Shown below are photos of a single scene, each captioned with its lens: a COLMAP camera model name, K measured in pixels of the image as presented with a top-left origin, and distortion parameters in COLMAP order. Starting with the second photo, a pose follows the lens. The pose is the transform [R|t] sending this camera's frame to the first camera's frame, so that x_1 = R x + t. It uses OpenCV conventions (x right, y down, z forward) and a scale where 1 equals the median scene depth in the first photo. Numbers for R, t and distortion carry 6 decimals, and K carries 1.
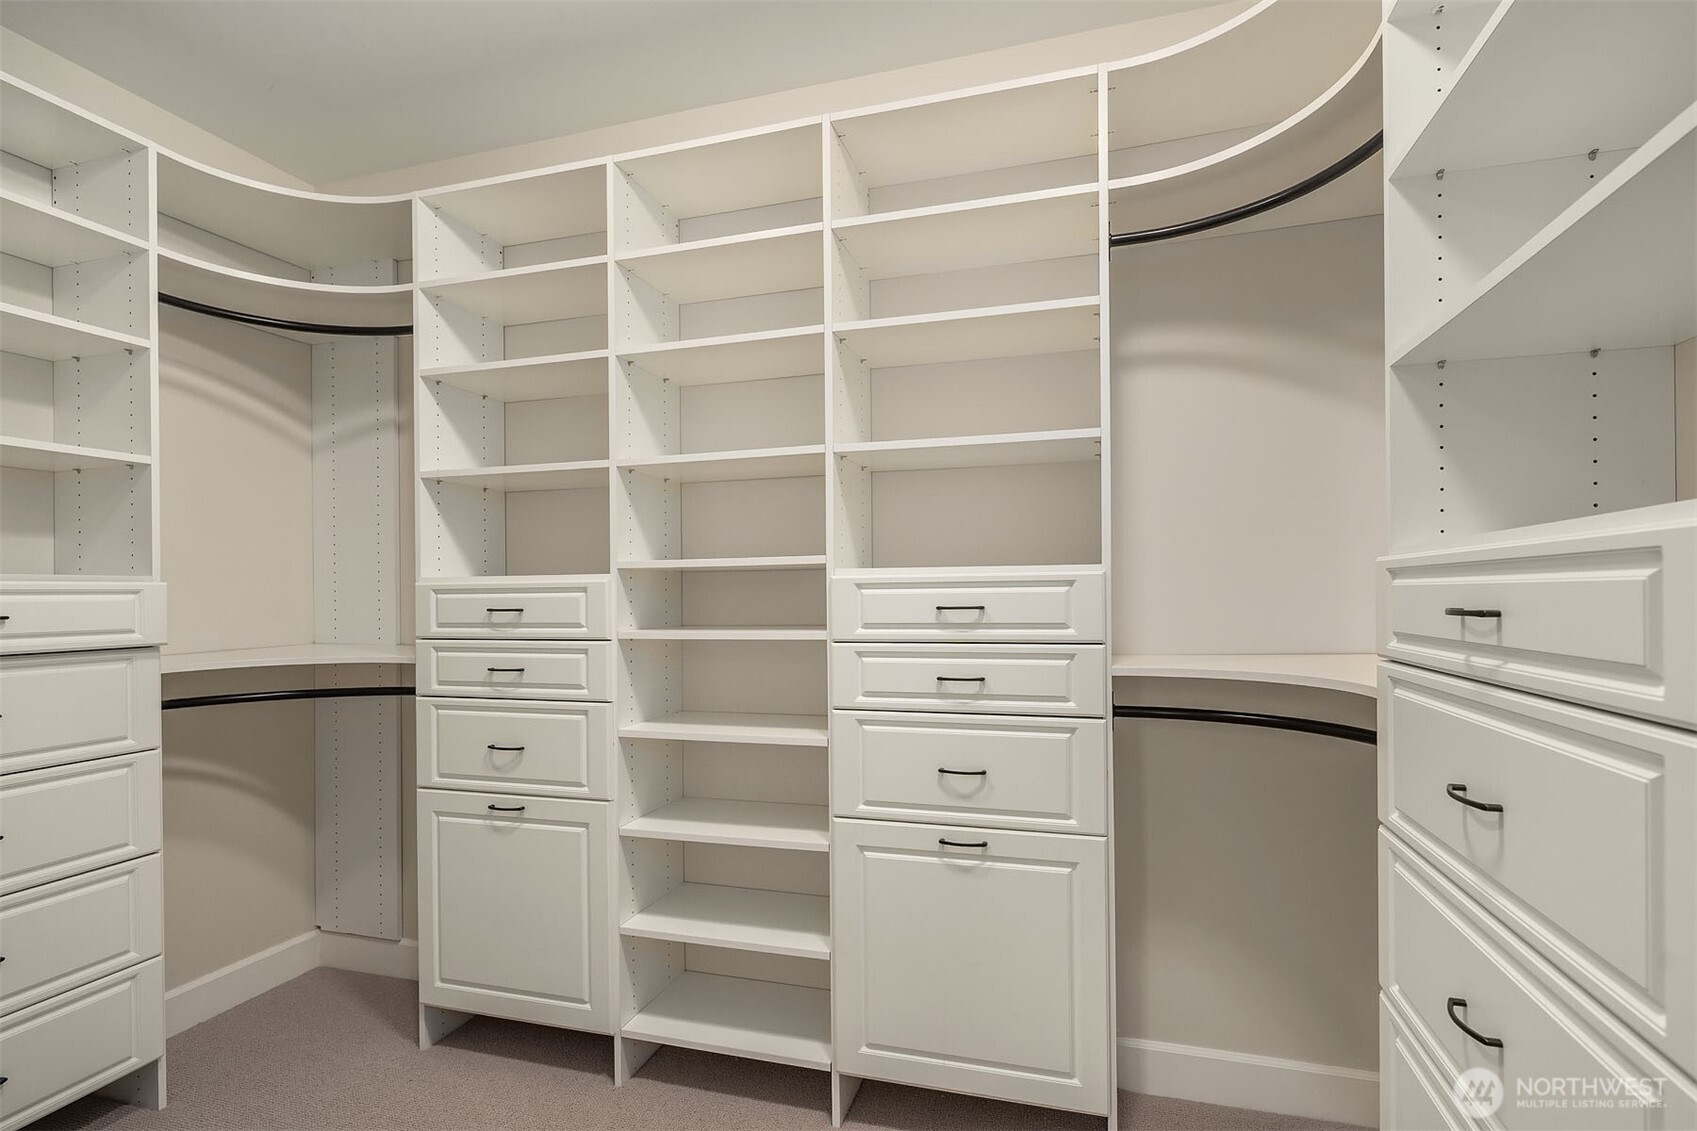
lens RADIAL K [[827.0, 0, 845.3], [0, 827.0, 599.8], [0, 0, 1]] dist [0.020267, -0.000170]
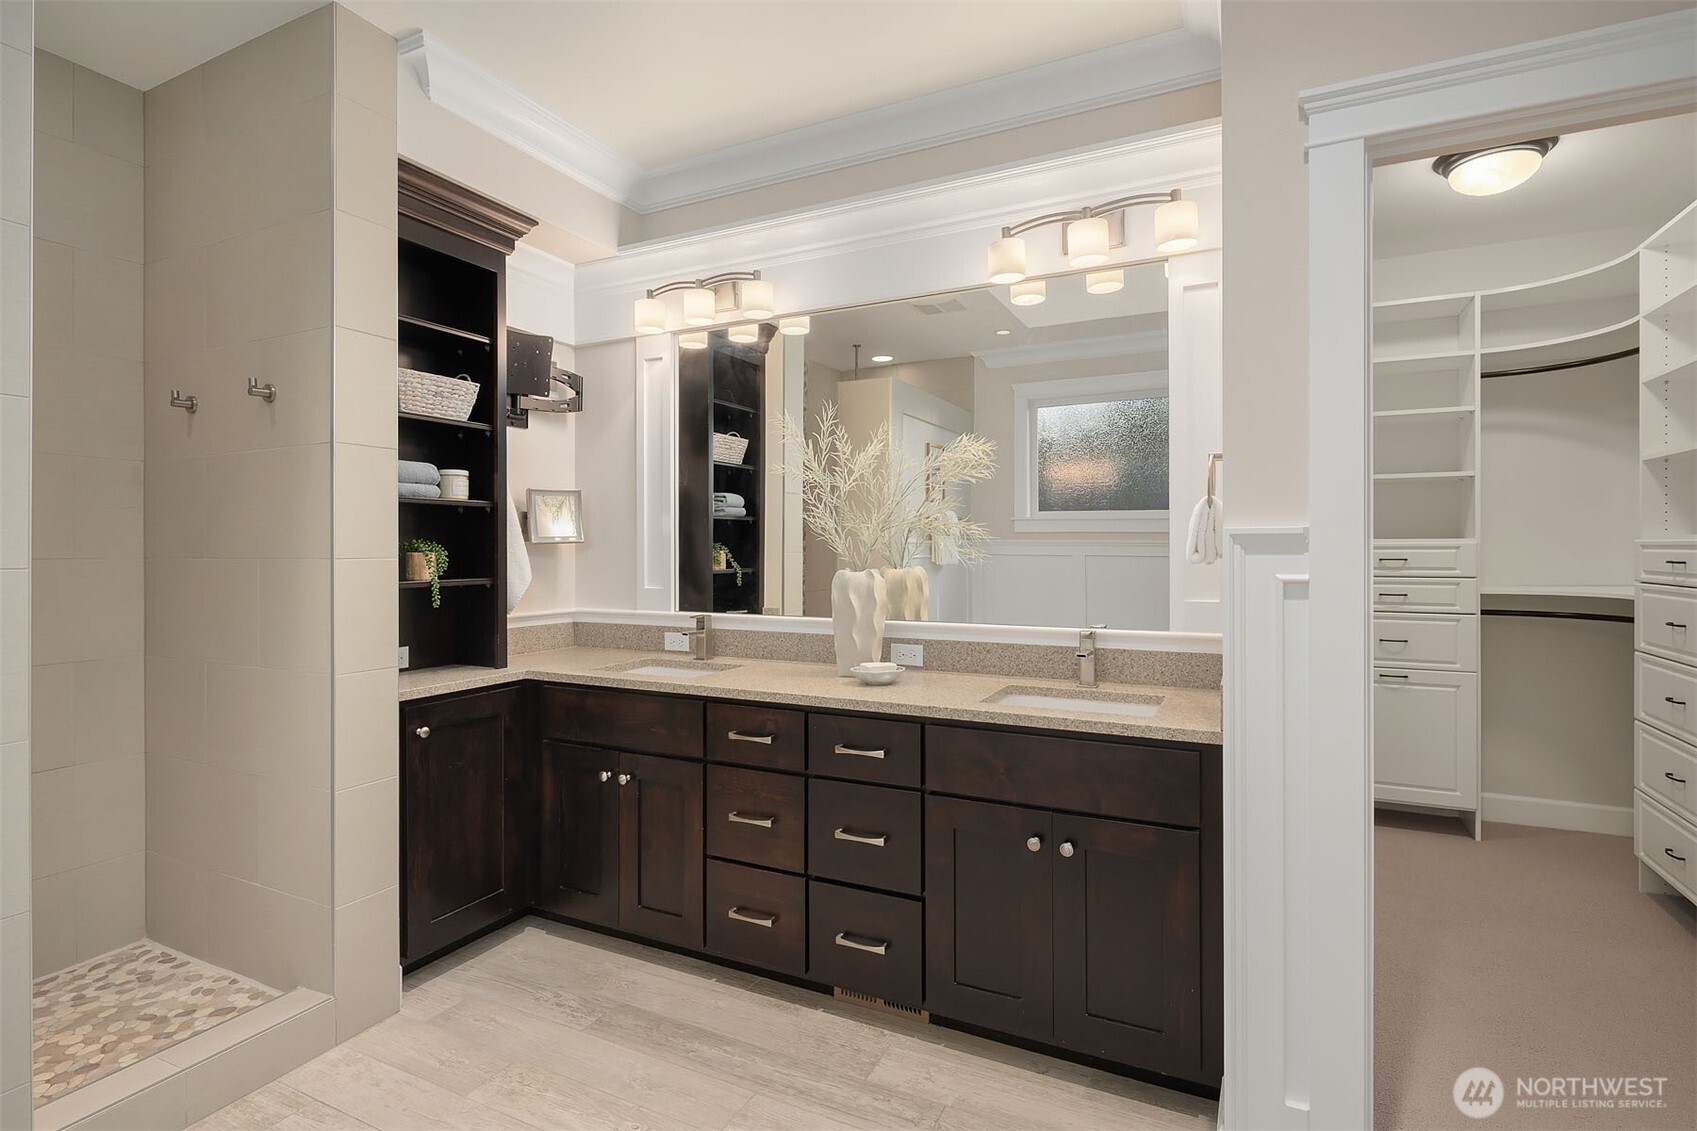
lens RADIAL K [[827.0, 0, 854.0], [0, 827.0, 548.6], [0, 0, 1]] dist [0.020267, -0.000170]
pose [[0.983169, 0.012431, -0.182275, -0.811544], [-0.014000, 0.999875, -0.007326, 0.017620], [0.182162, 0.009755, 0.983220, -1.283843]]
